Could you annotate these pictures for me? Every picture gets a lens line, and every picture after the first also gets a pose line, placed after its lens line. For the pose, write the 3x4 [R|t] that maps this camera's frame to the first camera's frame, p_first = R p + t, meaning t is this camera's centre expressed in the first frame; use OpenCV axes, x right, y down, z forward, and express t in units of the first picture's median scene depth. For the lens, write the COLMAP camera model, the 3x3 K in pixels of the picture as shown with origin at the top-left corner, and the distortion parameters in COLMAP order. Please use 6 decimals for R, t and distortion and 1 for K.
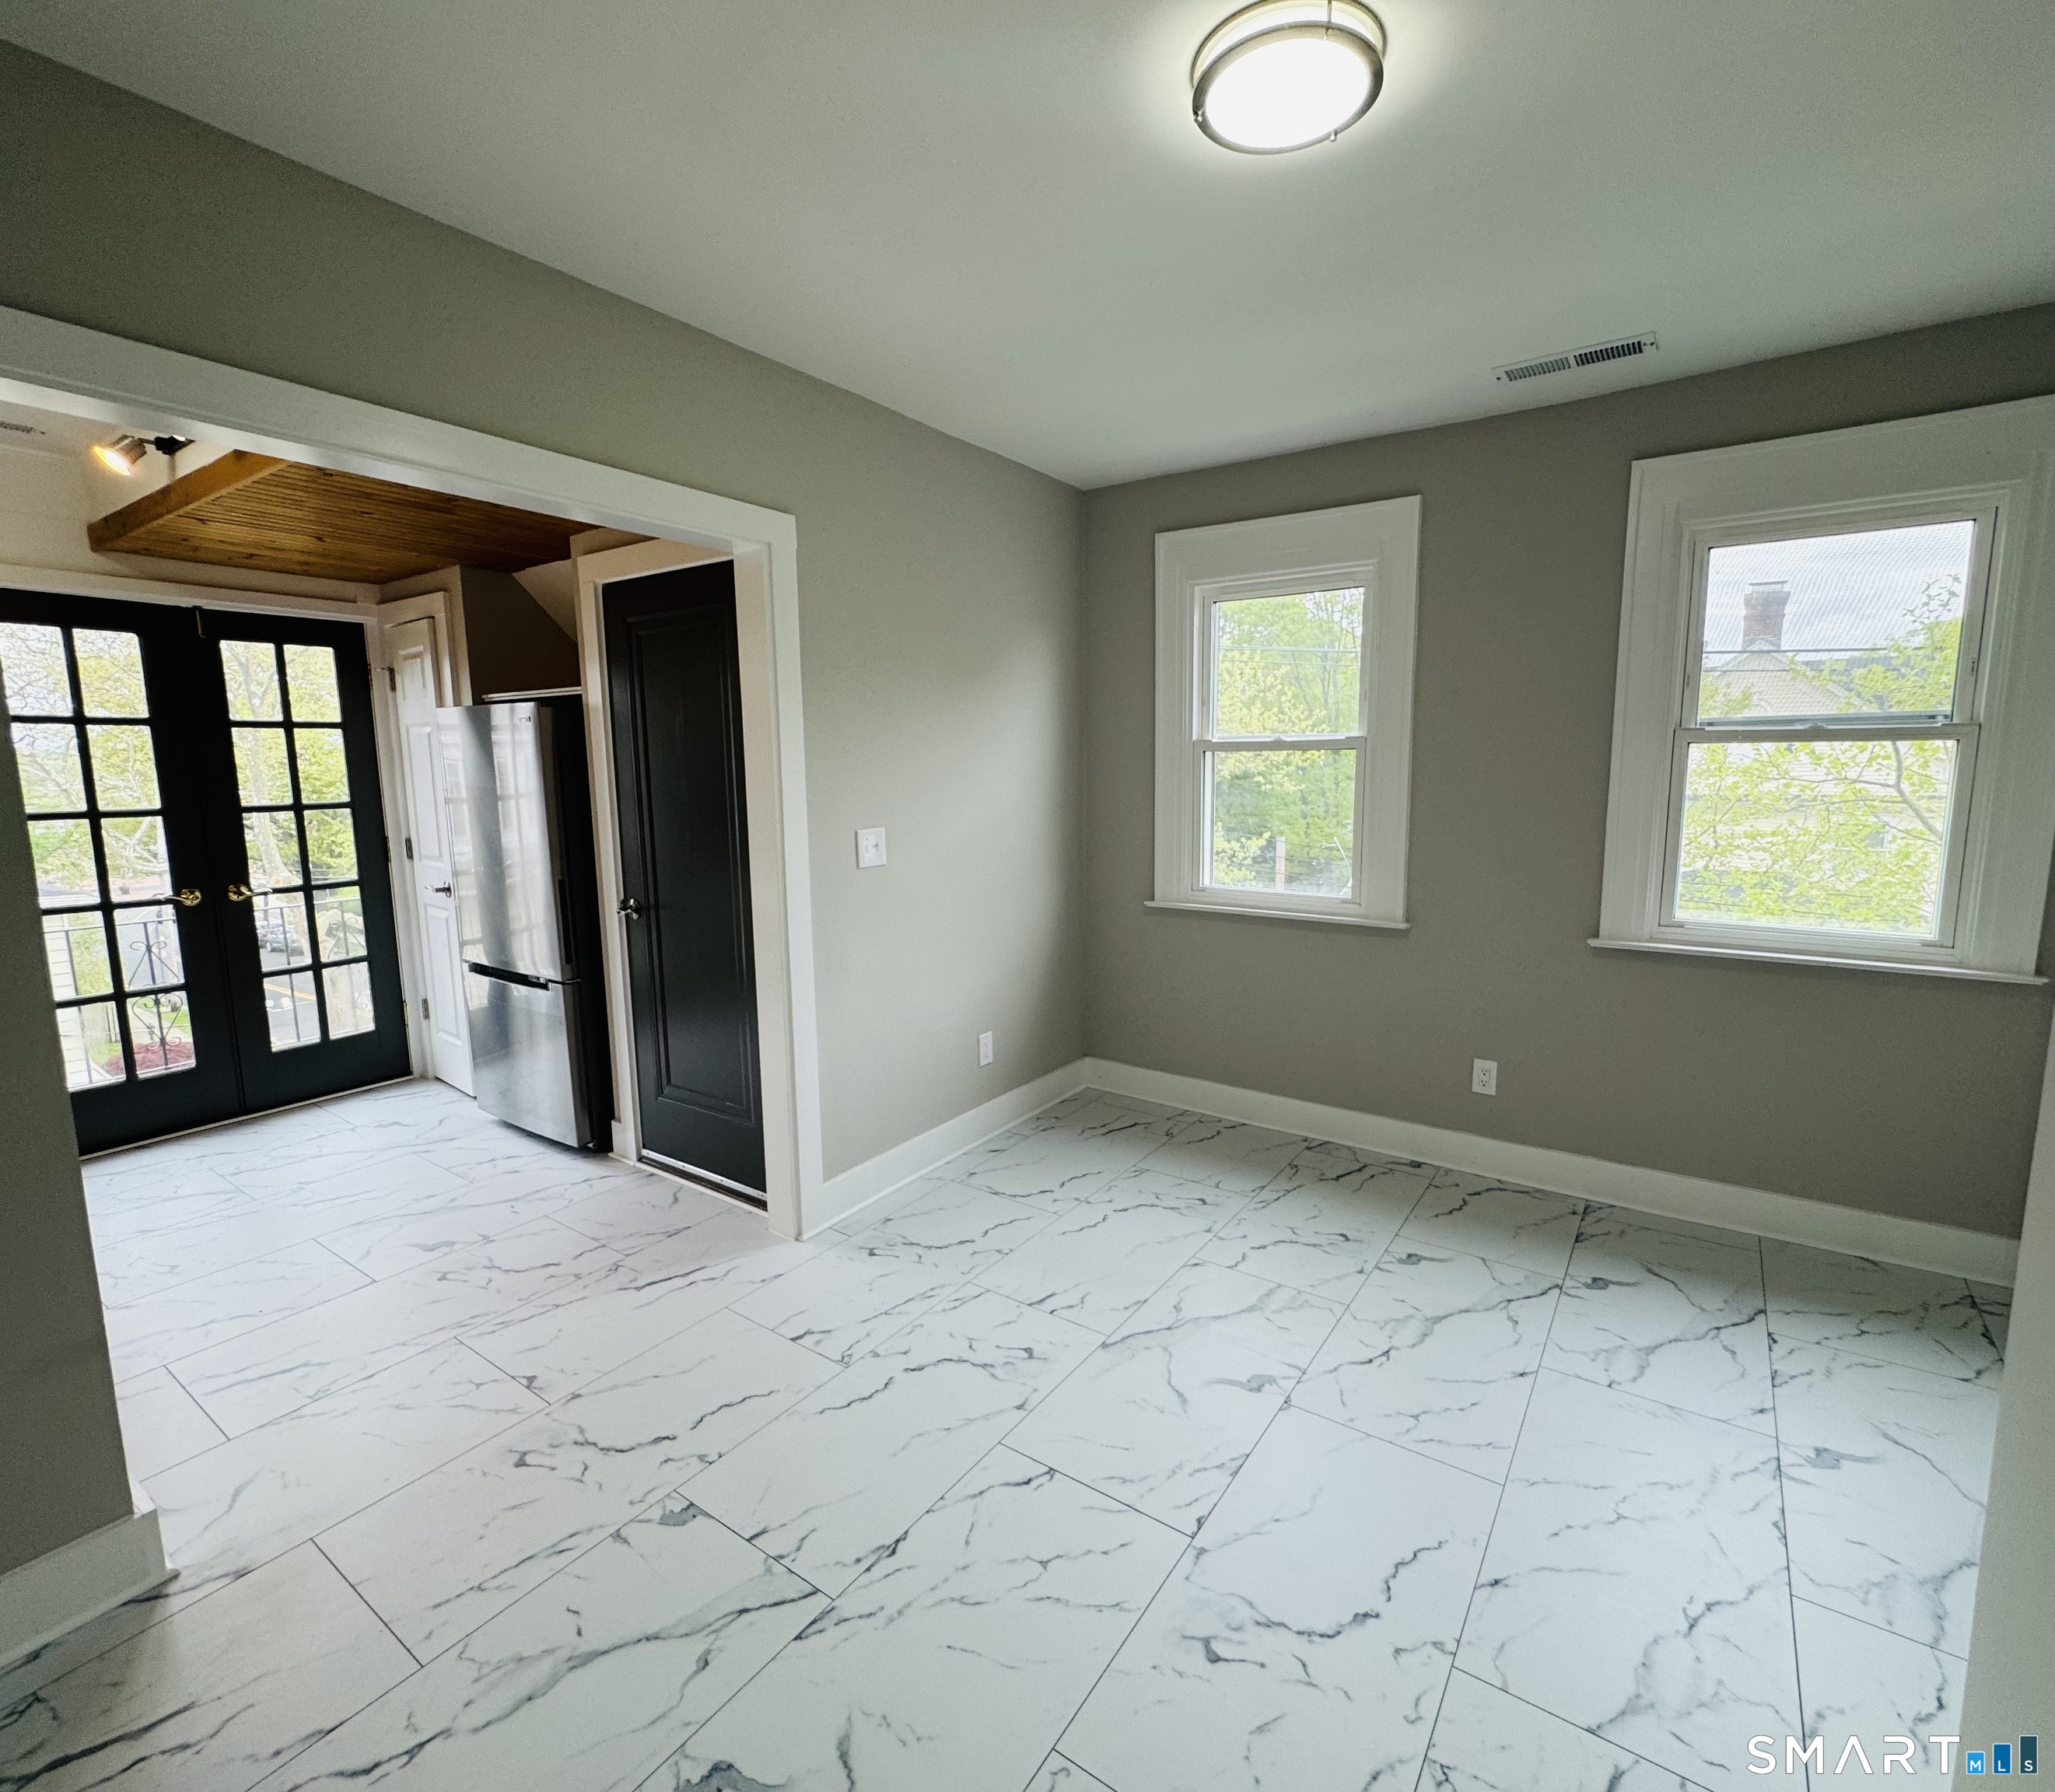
lens RADIAL K [[953.0, 0, 1034.0], [0, 953.0, 897.2], [0, 0, 1]] dist [0.001999, -0.000398]
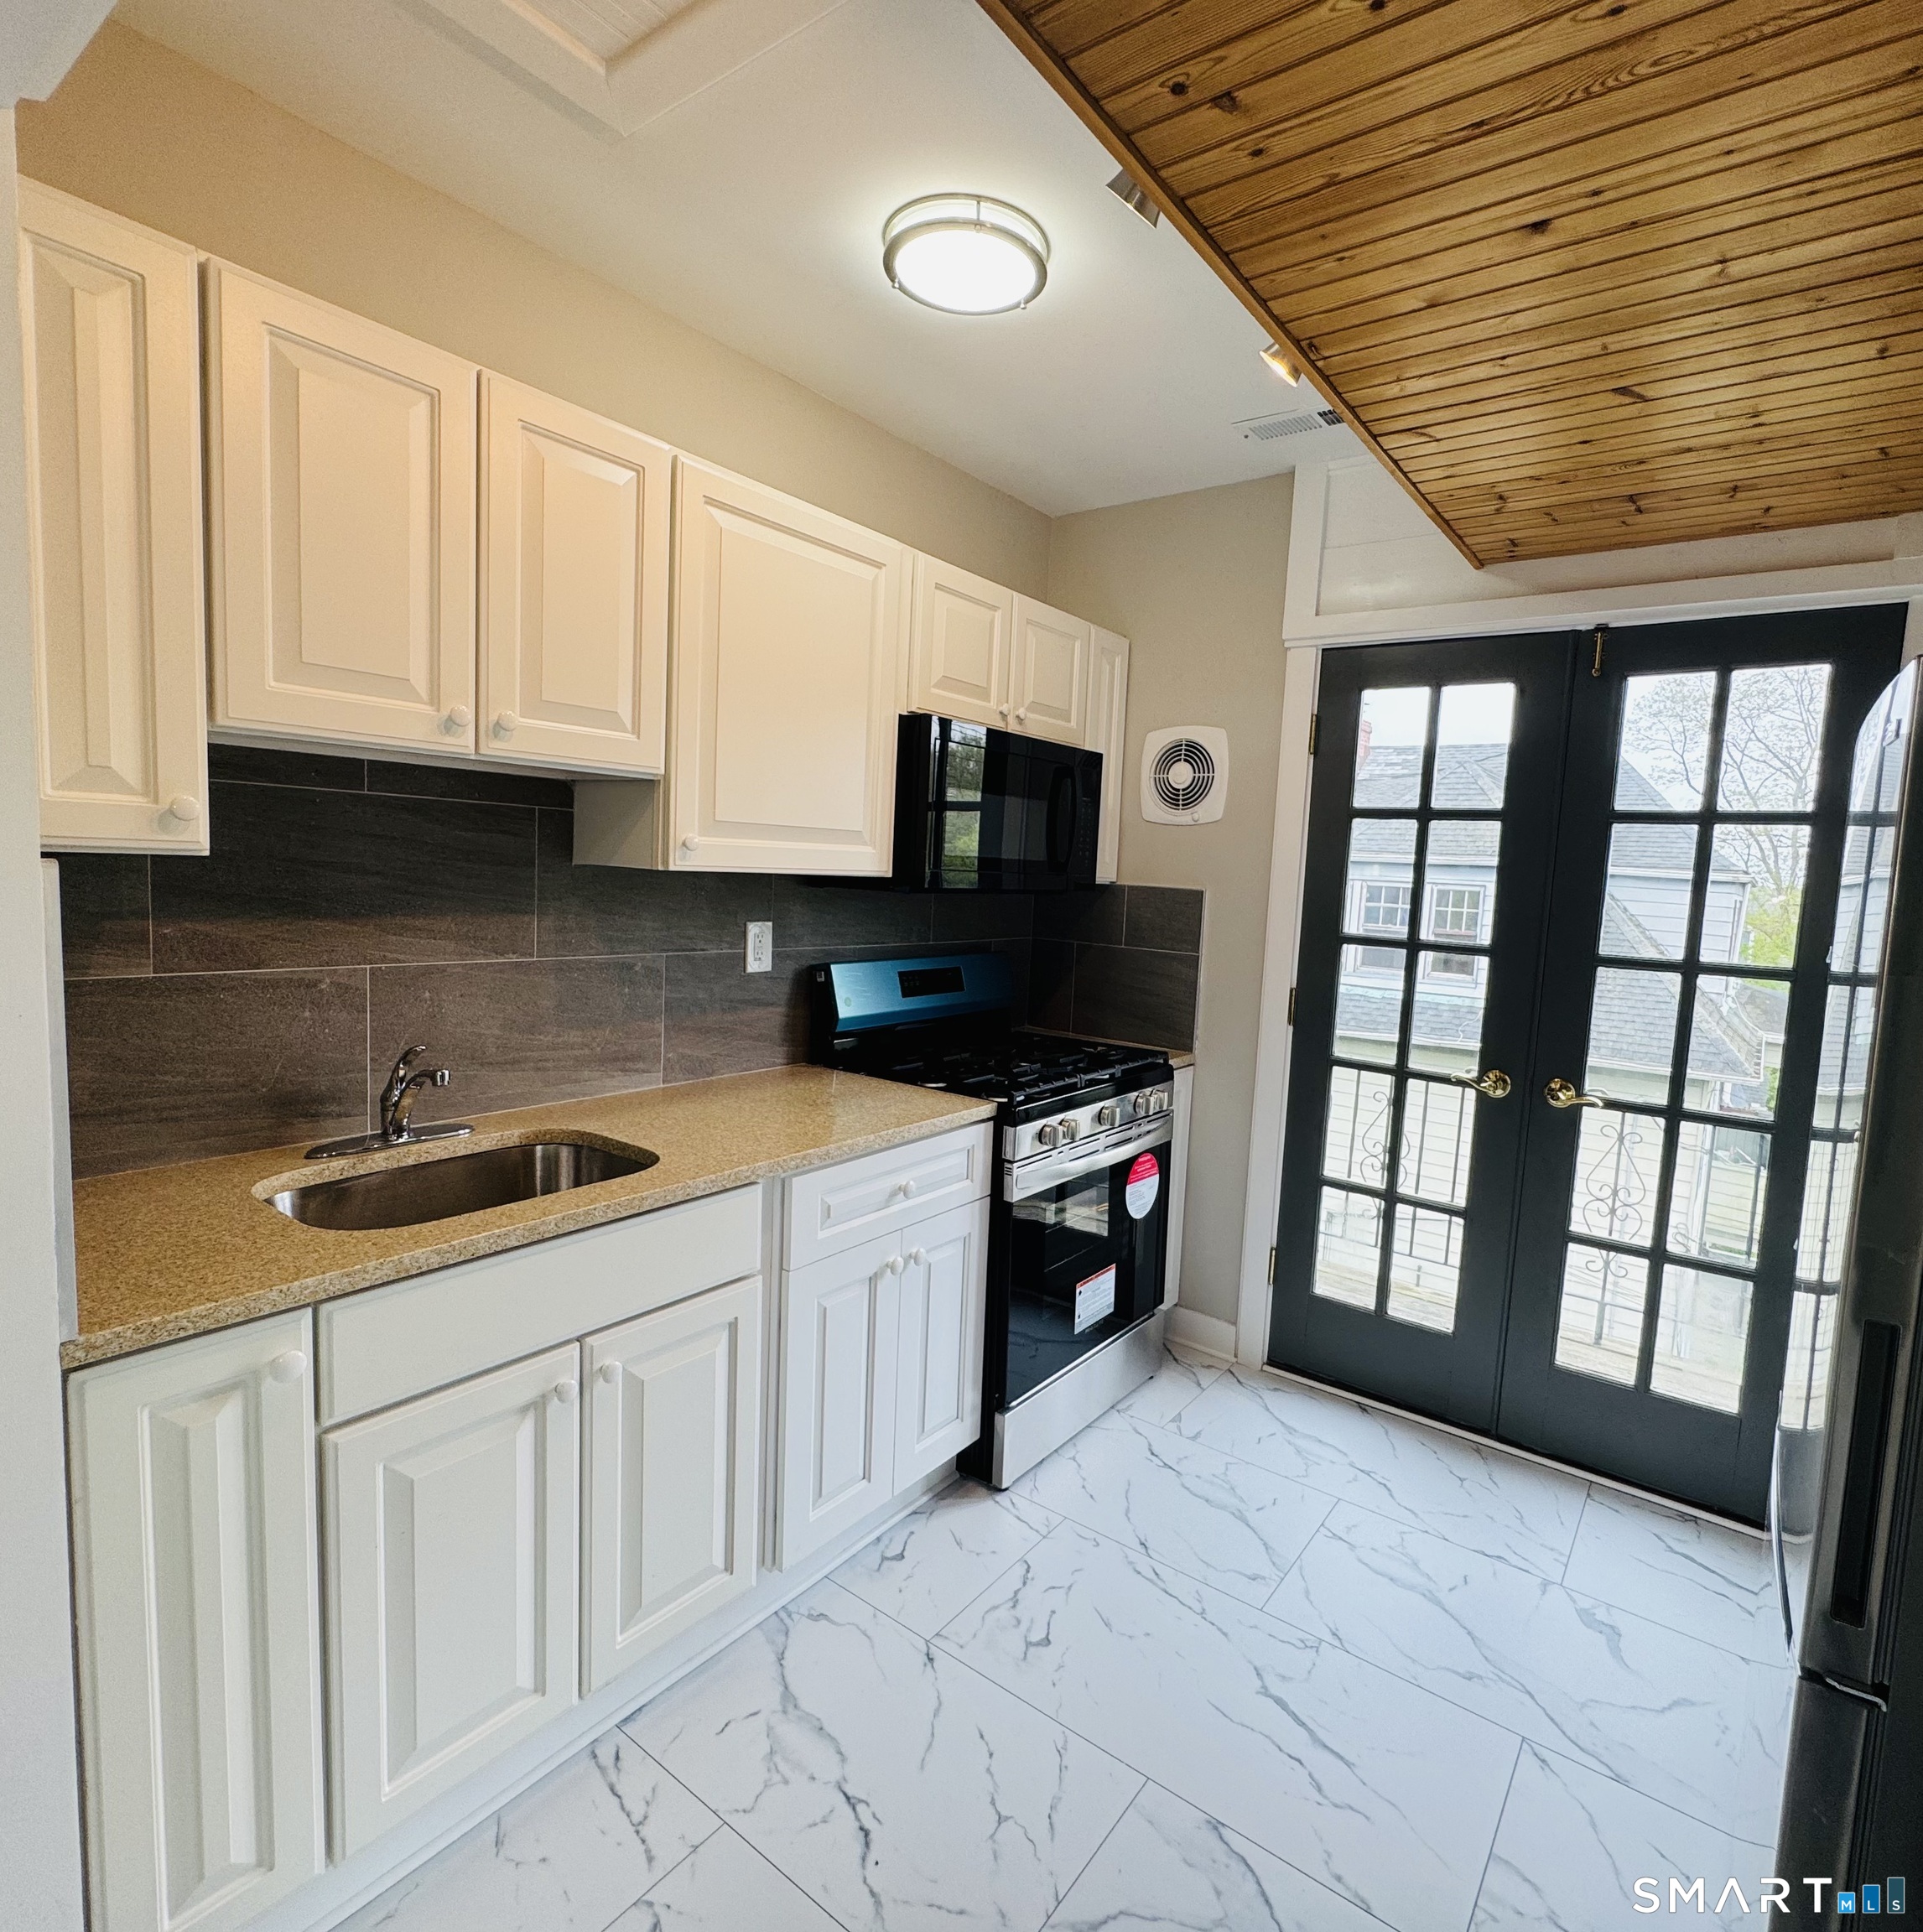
lens RADIAL K [[1054.1, 0, 964.5], [0, 1054.1, 966.4], [0, 0, 1]] dist [-0.015812, -0.000279]
pose [[-0.016155, 0.105931, -0.994242, -0.186058], [-0.188605, 0.976199, 0.107073, -0.087597], [0.981920, 0.189249, 0.004209, 0.642795]]
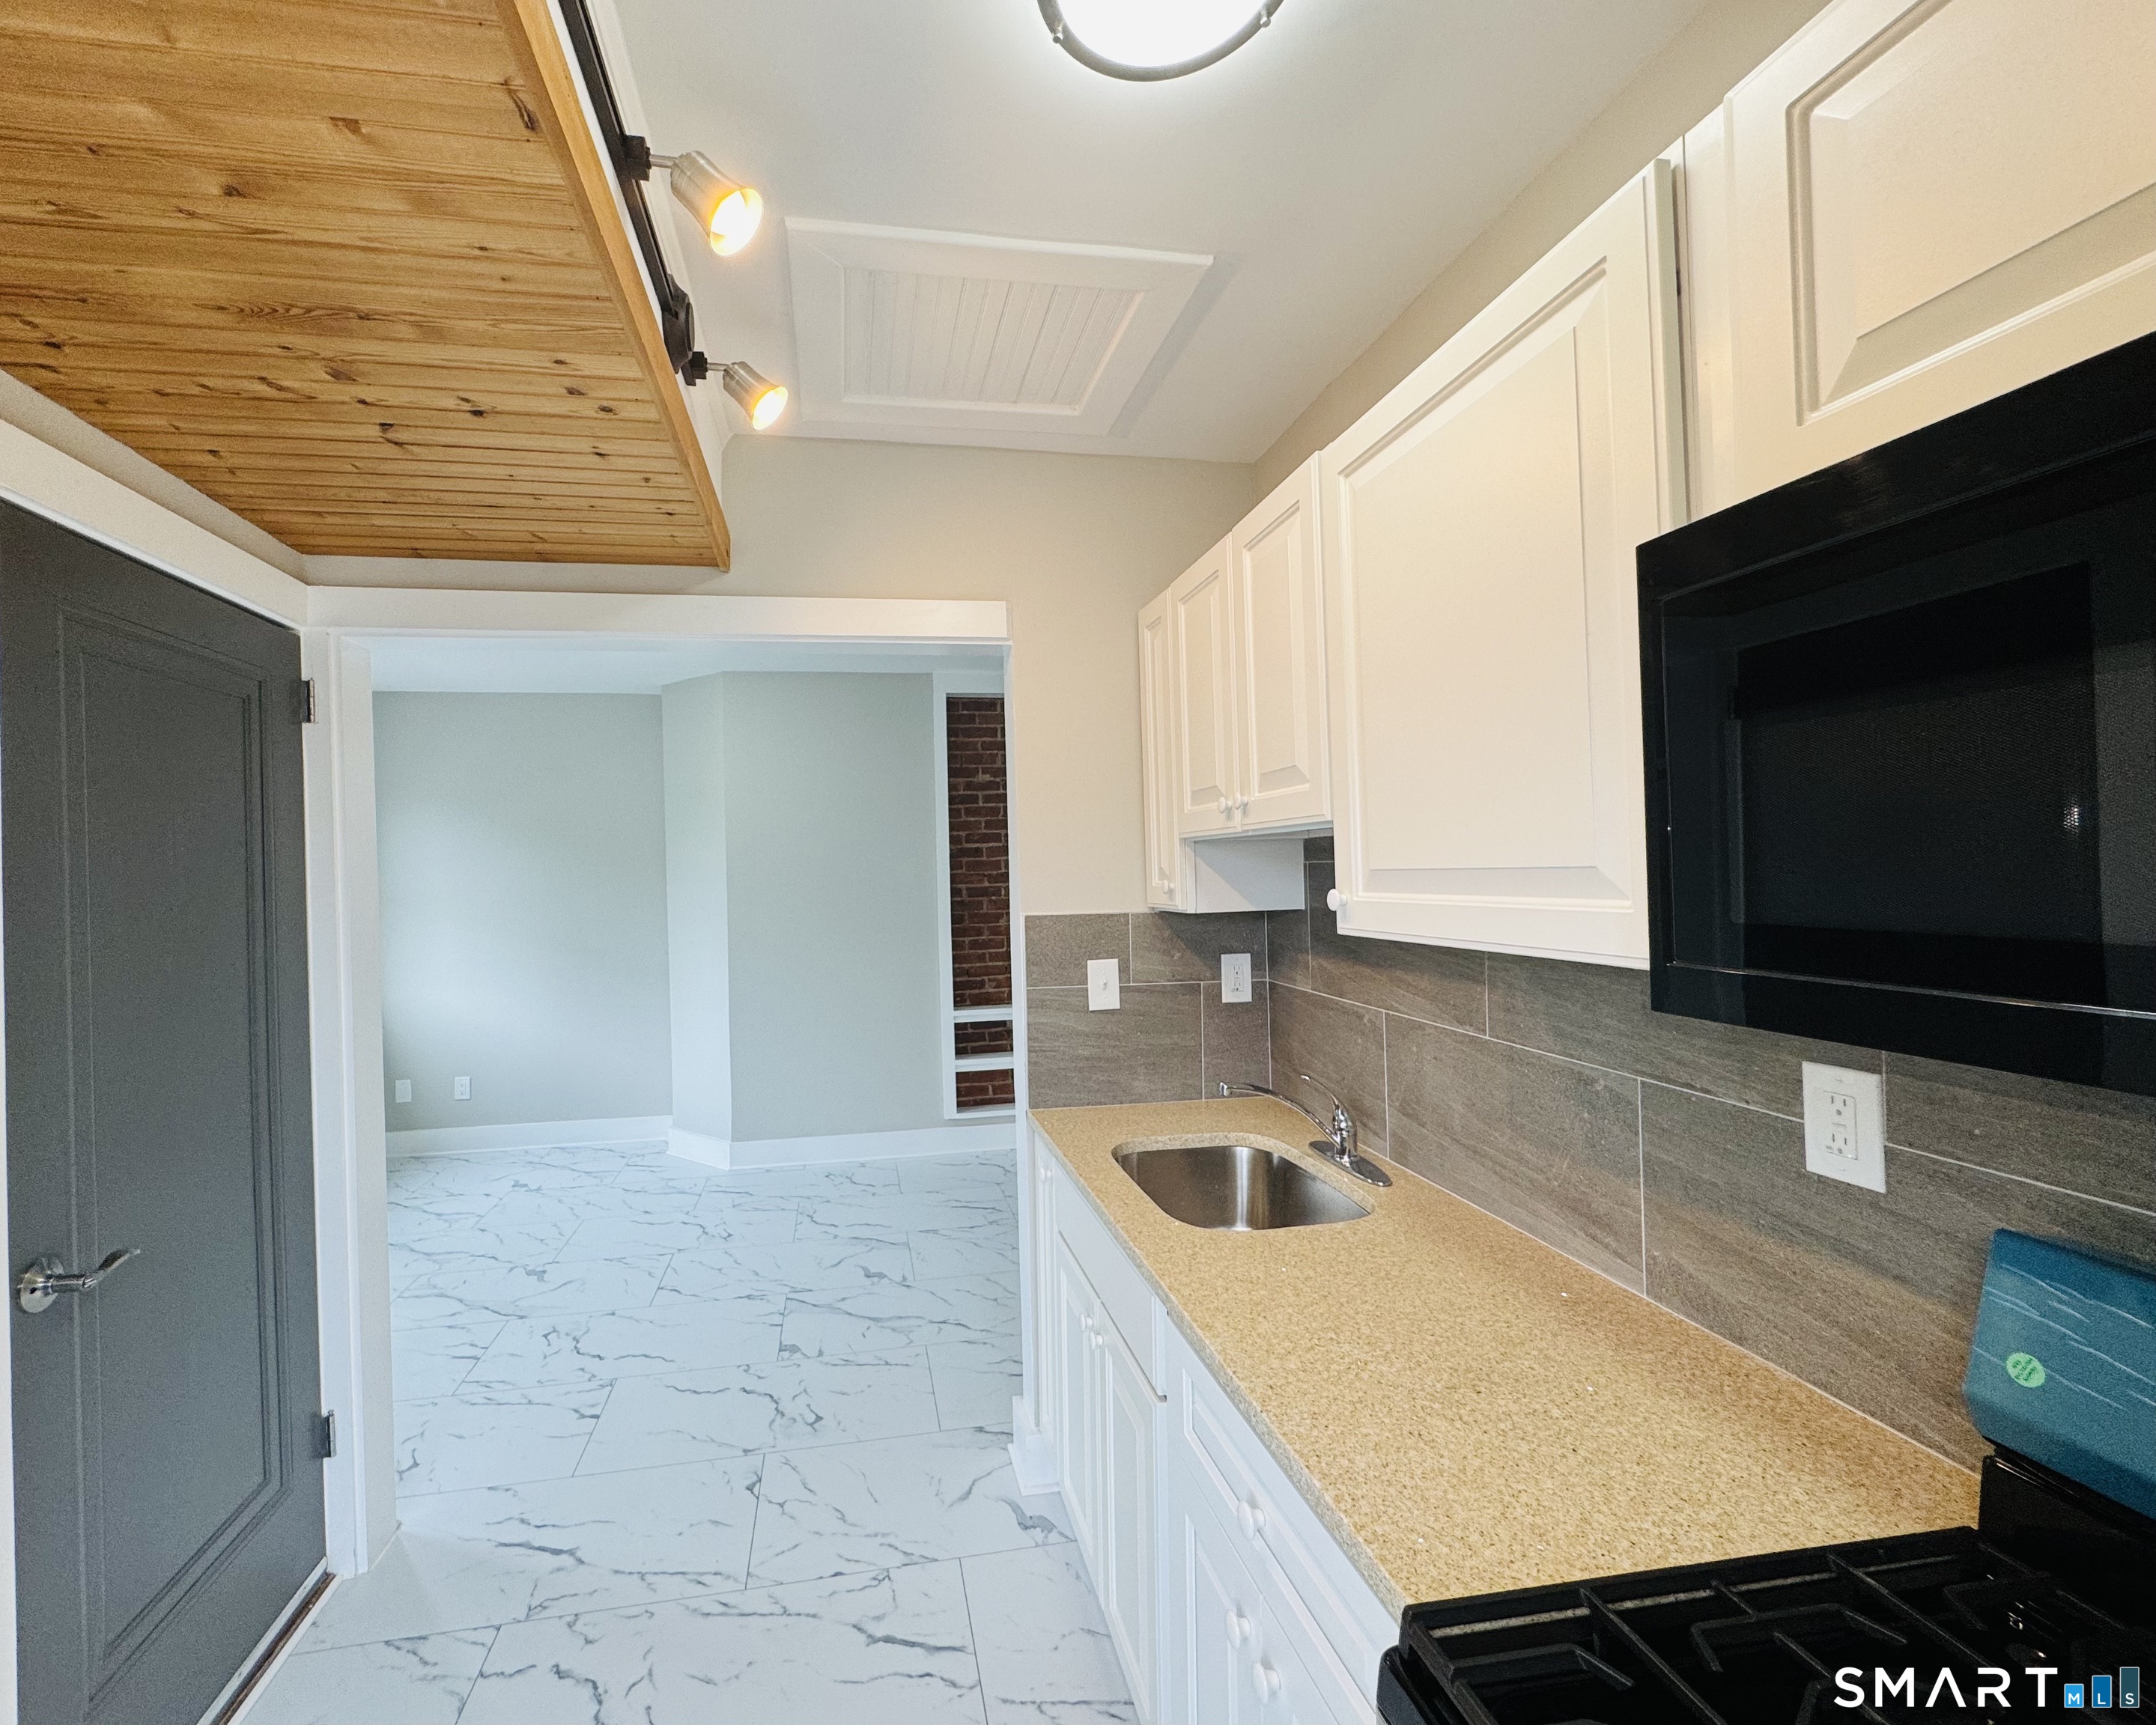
lens RADIAL K [[991.4, 0, 1069.0], [0, 991.4, 870.9], [0, 0, 1]] dist [-0.001791, -0.000037]
pose [[-0.744473, 0.024806, 0.667191, -0.894565], [0.124530, 0.986932, 0.102260, -0.131392], [-0.655936, 0.159215, -0.737834, 0.859641]]
